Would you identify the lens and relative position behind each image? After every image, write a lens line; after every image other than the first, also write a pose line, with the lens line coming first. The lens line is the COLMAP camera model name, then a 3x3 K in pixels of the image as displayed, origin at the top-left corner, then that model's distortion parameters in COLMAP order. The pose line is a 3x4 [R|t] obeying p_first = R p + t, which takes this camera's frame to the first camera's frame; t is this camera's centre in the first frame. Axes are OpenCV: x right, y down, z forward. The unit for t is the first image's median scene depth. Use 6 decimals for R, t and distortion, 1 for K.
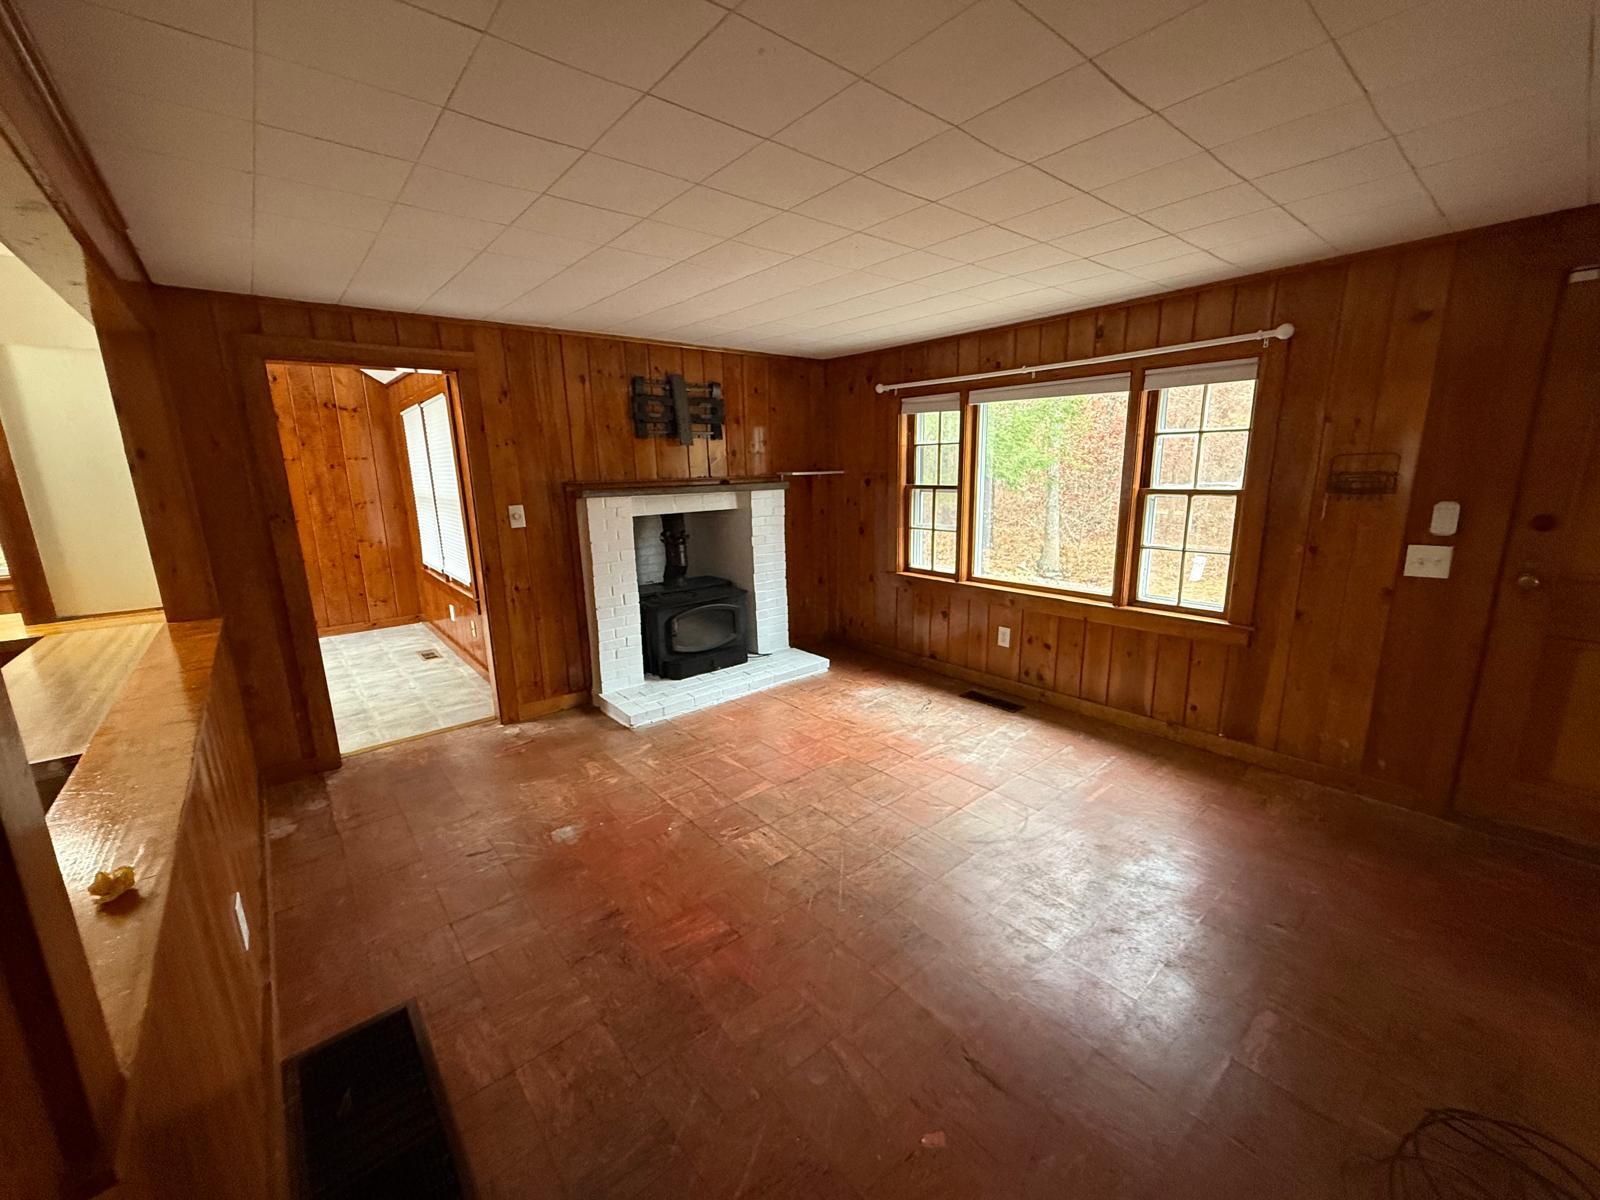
lens RADIAL K [[637.2, 0, 800.4], [0, 637.2, 602.5], [0, 0, 1]] dist [-0.002499, 0.000311]
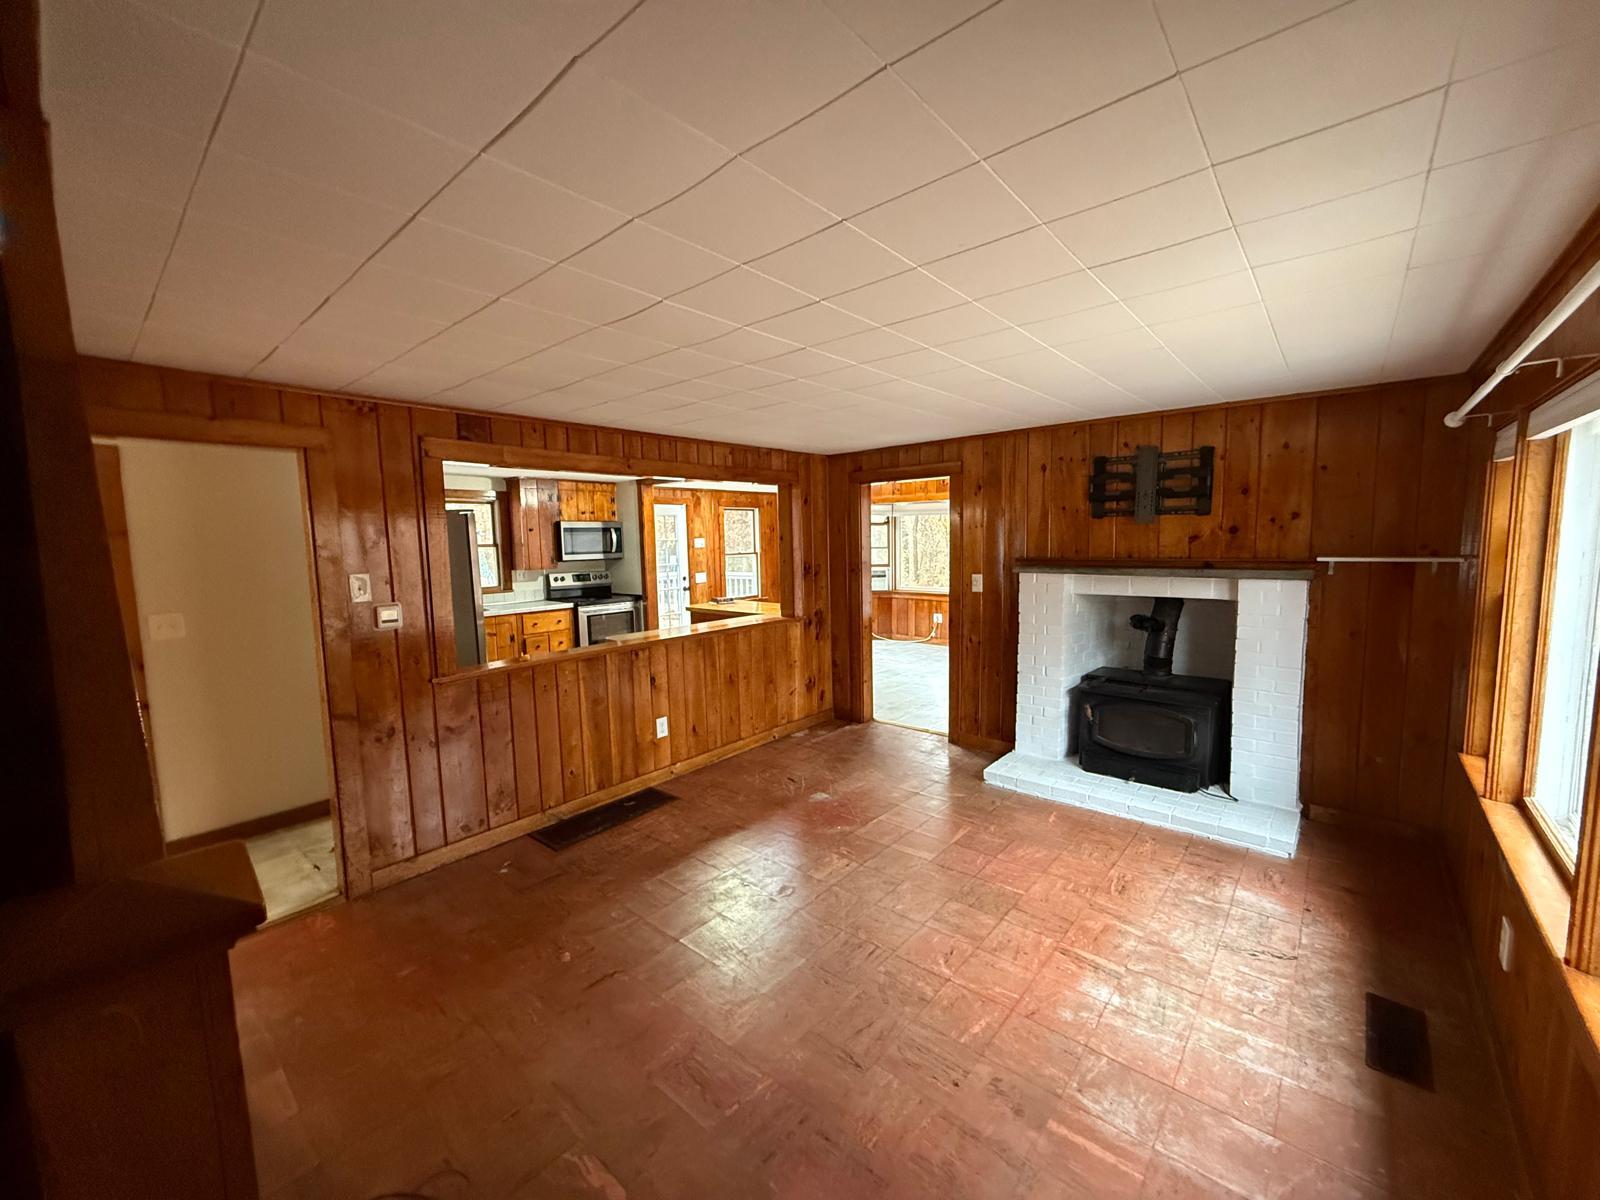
lens RADIAL K [[637.2, 0, 798.9], [0, 637.2, 601.7], [0, 0, 1]] dist [-0.002499, 0.000311]
pose [[0.156860, 0.115564, -0.980836, 0.623105], [-0.194379, 0.977318, 0.084063, -0.116619], [0.968304, 0.177467, 0.175765, 0.379328]]
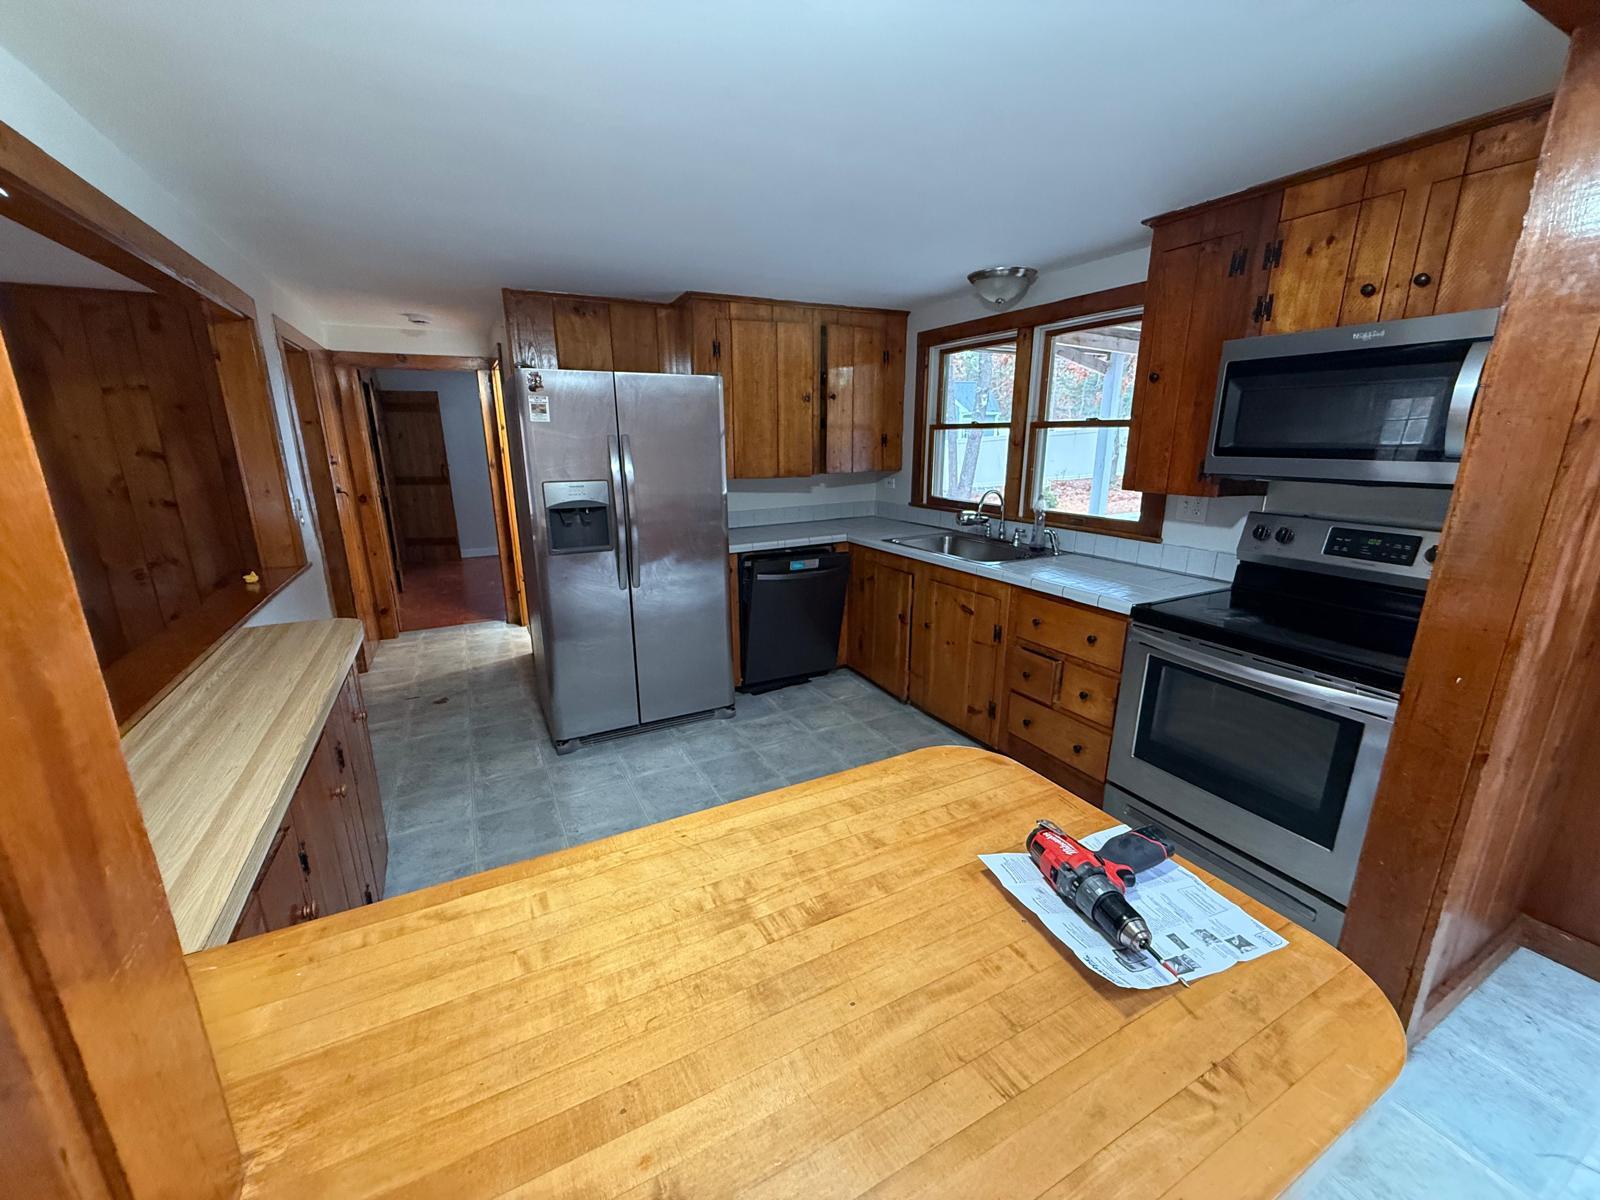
lens RADIAL K [[637.2, 0, 794.6], [0, 637.2, 602.2], [0, 0, 1]] dist [-0.002499, 0.000311]
pose [[-0.975950, -0.035931, 0.215014, -0.833607], [0.065164, 0.893139, 0.445035, -0.121447], [-0.208028, 0.448343, -0.869318, 0.617690]]
